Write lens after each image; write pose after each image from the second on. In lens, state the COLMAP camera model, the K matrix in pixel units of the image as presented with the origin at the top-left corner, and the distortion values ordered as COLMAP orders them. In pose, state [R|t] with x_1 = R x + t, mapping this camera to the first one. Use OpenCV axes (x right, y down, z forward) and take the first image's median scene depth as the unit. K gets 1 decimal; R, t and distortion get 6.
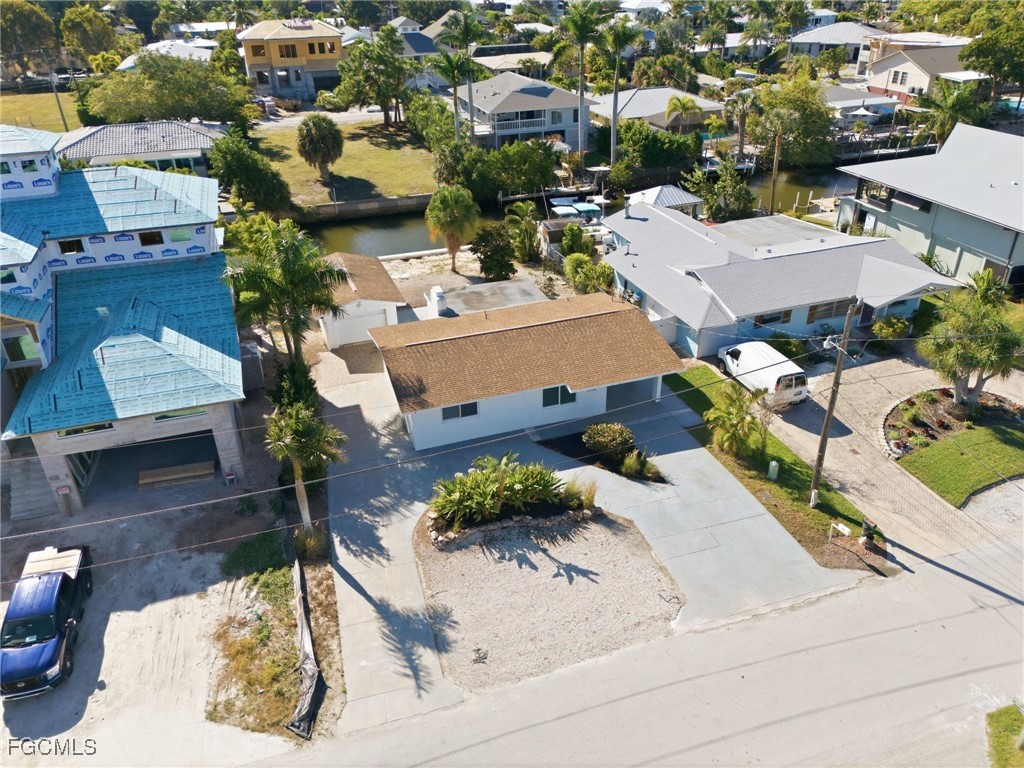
lens RADIAL K [[750.9, 0, 512.0], [0, 750.9, 384.0], [0, 0, 1]] dist [0.052025, 0.001430]
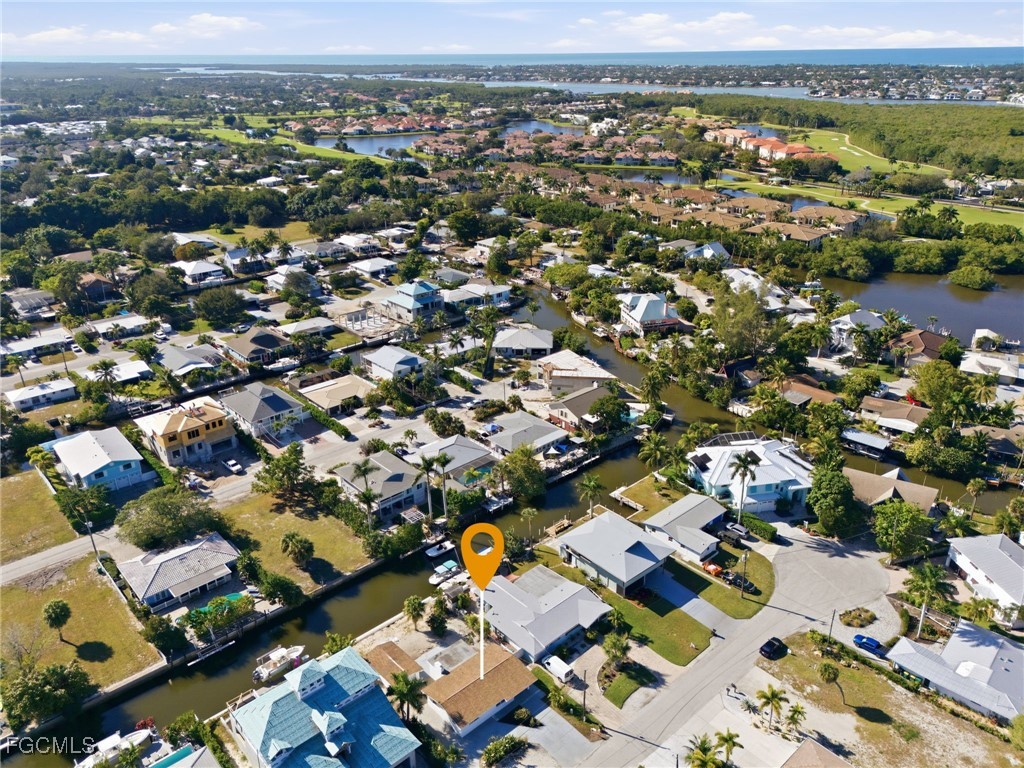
lens RADIAL K [[725.7, 0, 512.0], [0, 725.7, 384.0], [0, 0, 1]] dist [0.032461, -0.000101]
pose [[0.919982, -0.154724, 0.360130, -0.771874], [0.199264, 0.975824, -0.089791, -0.979699], [-0.337530, 0.154367, 0.928571, -1.966583]]
